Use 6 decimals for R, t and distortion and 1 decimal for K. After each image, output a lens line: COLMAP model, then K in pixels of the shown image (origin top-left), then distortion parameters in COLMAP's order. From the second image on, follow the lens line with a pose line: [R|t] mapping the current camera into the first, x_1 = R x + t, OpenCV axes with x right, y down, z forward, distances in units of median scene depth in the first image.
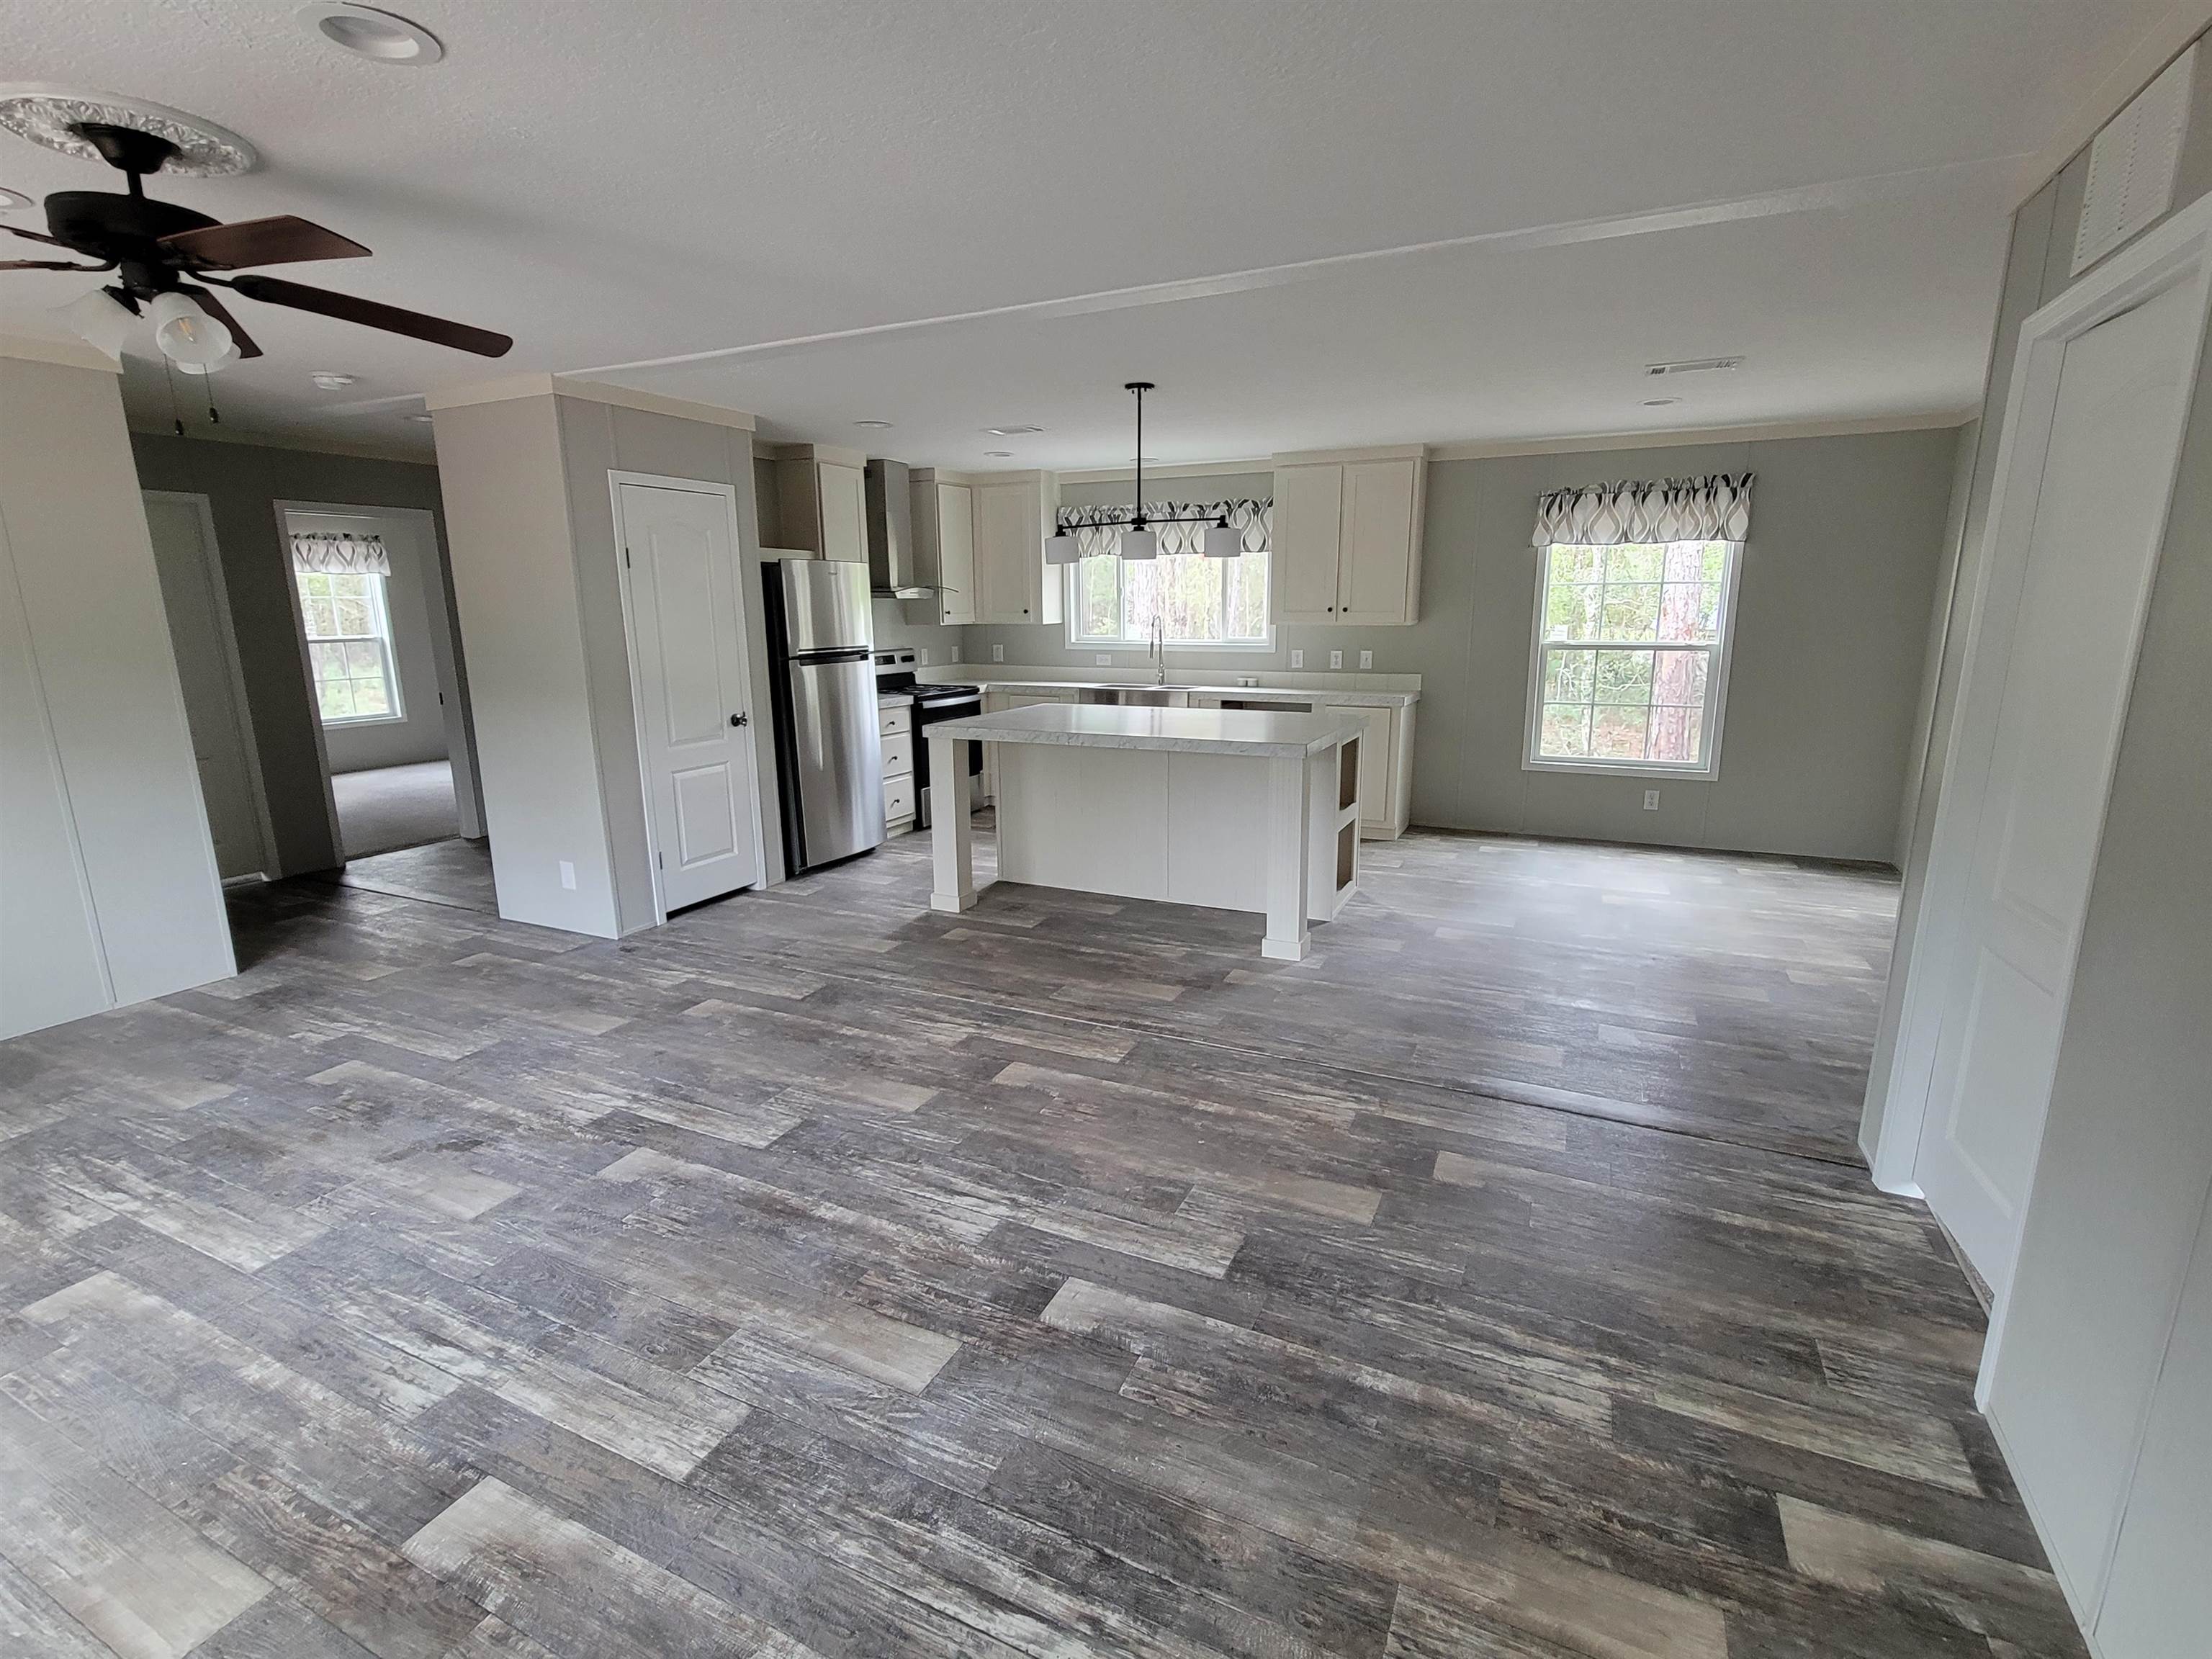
lens RADIAL K [[981.2, 0, 1096.9], [0, 981.2, 815.9], [0, 0, 1]] dist [0.000805, -0.000118]
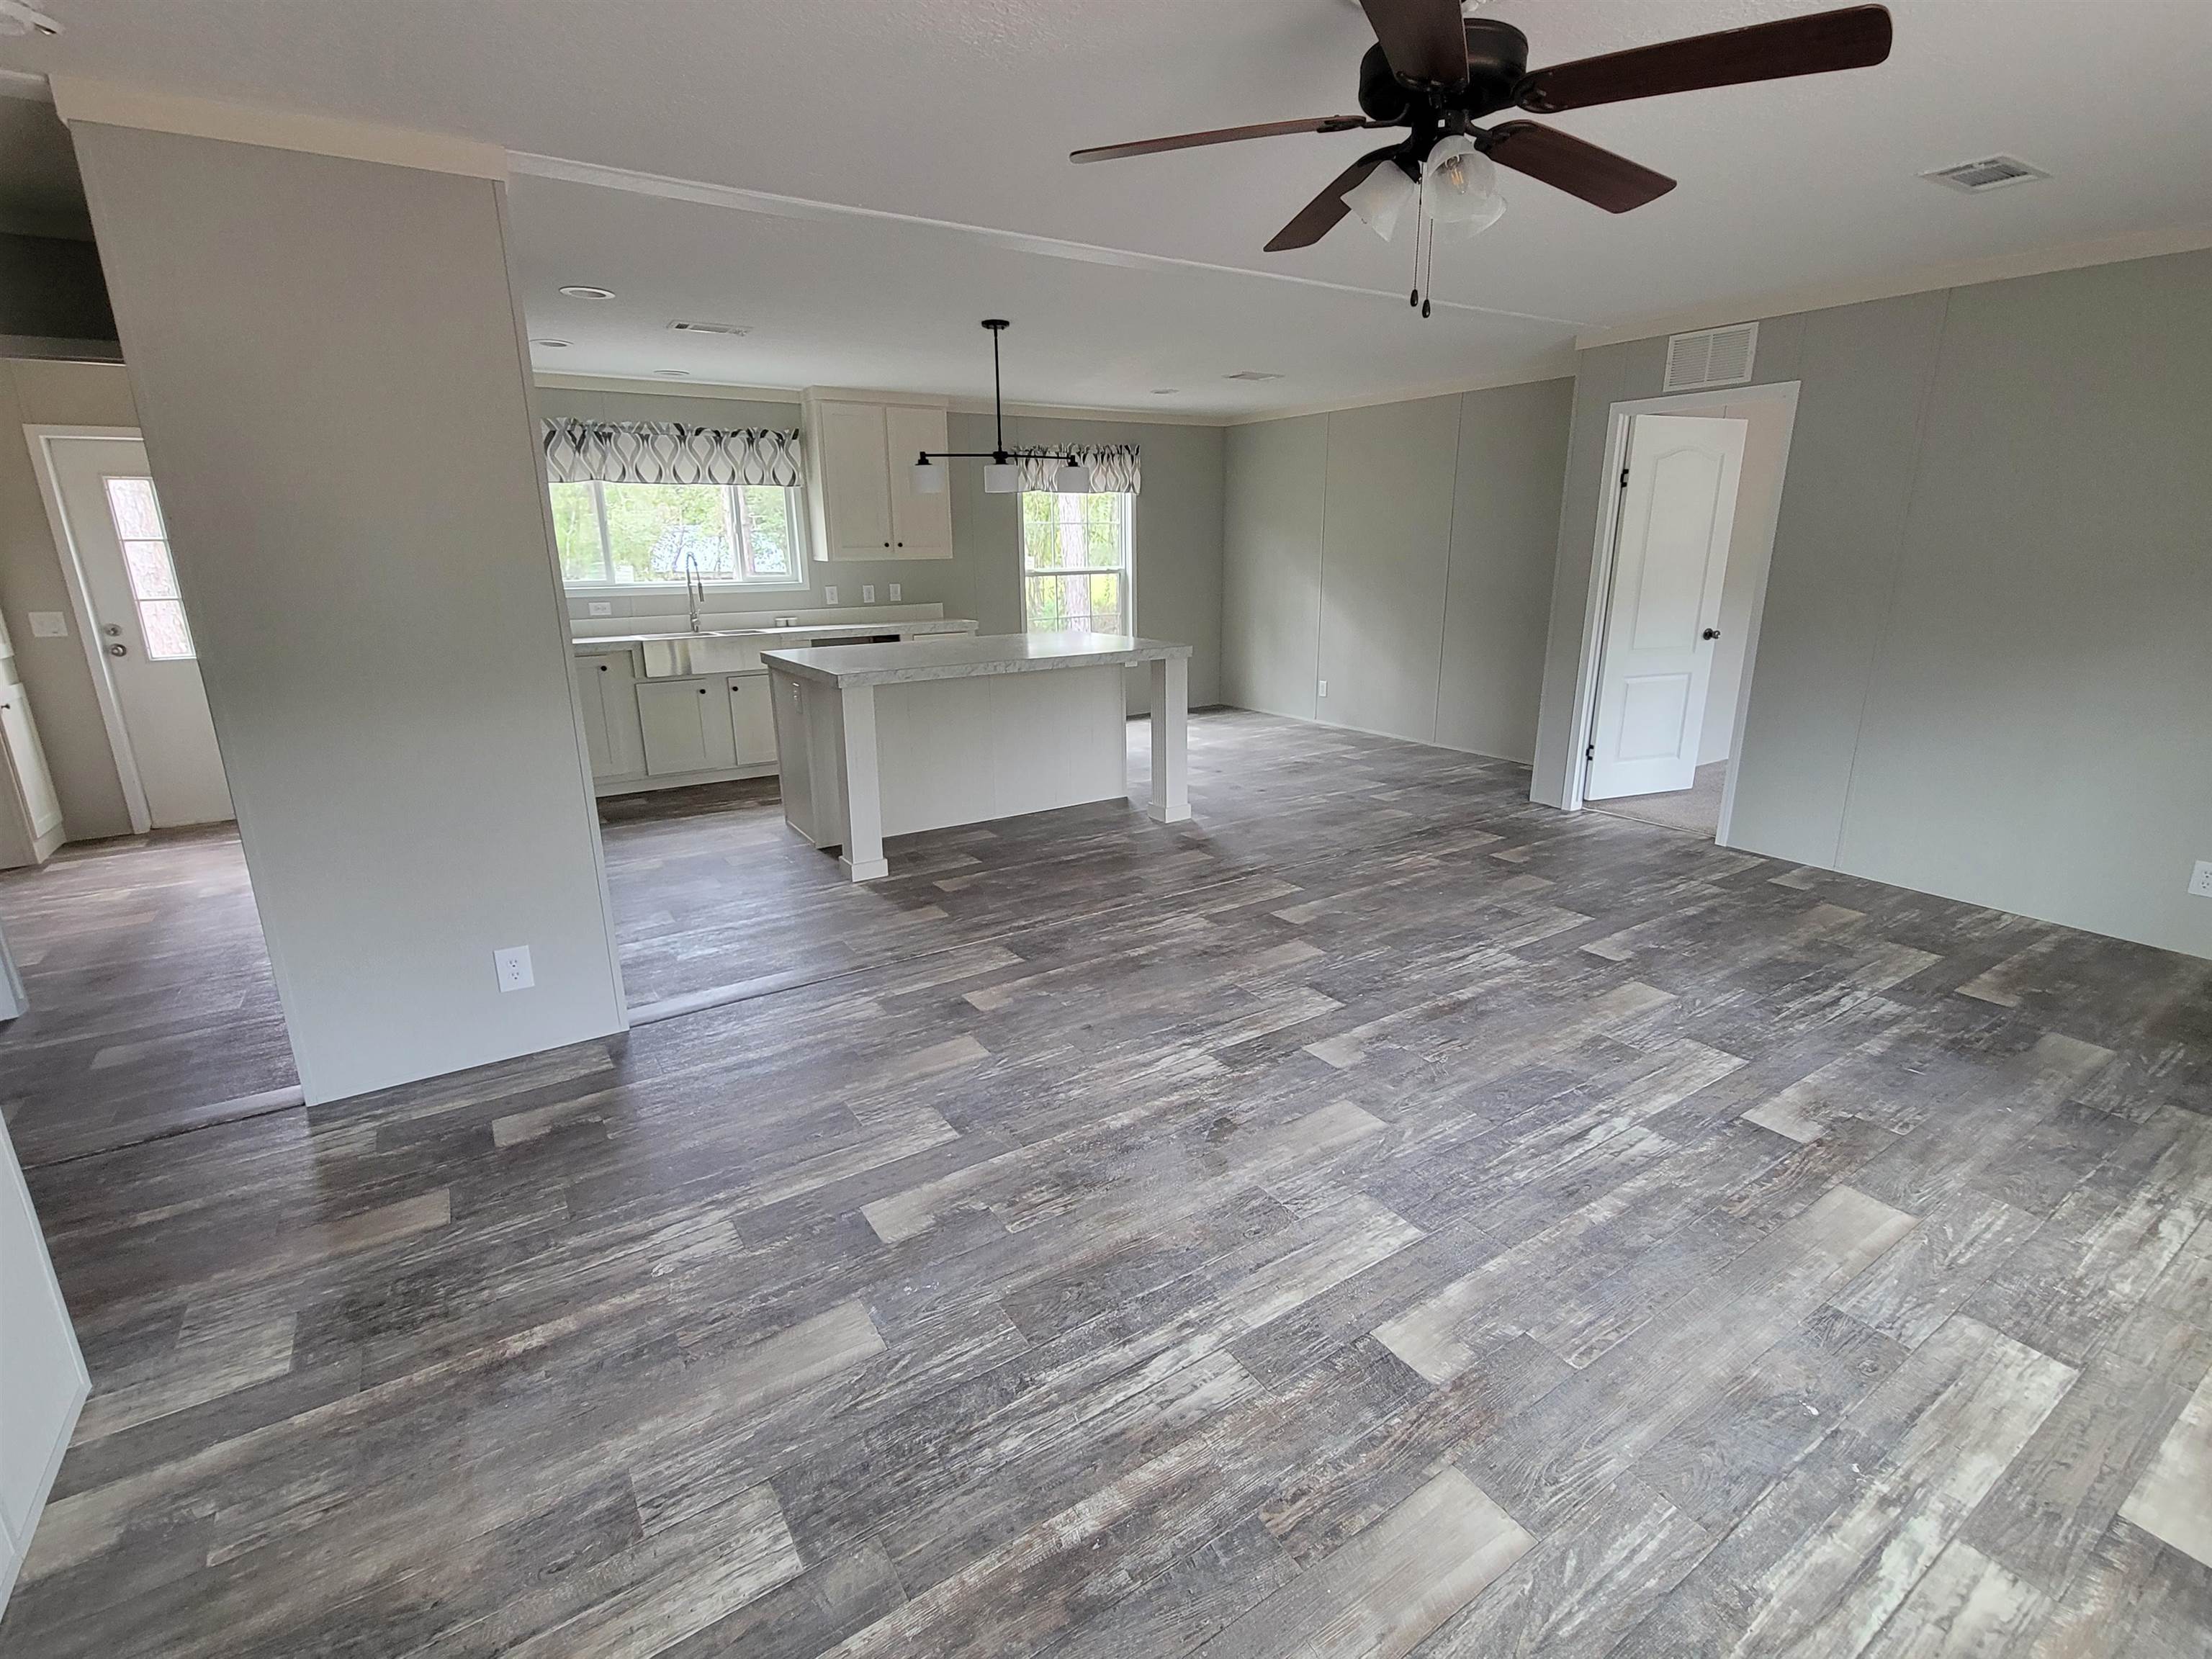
lens RADIAL K [[981.2, 0, 1096.9], [0, 981.2, 815.9], [0, 0, 1]] dist [0.000805, -0.000118]
pose [[0.557926, -0.225461, 0.798677, -1.027181], [0.182737, 0.972144, 0.146777, -0.075216], [-0.809522, 0.064057, 0.583585, 0.408236]]
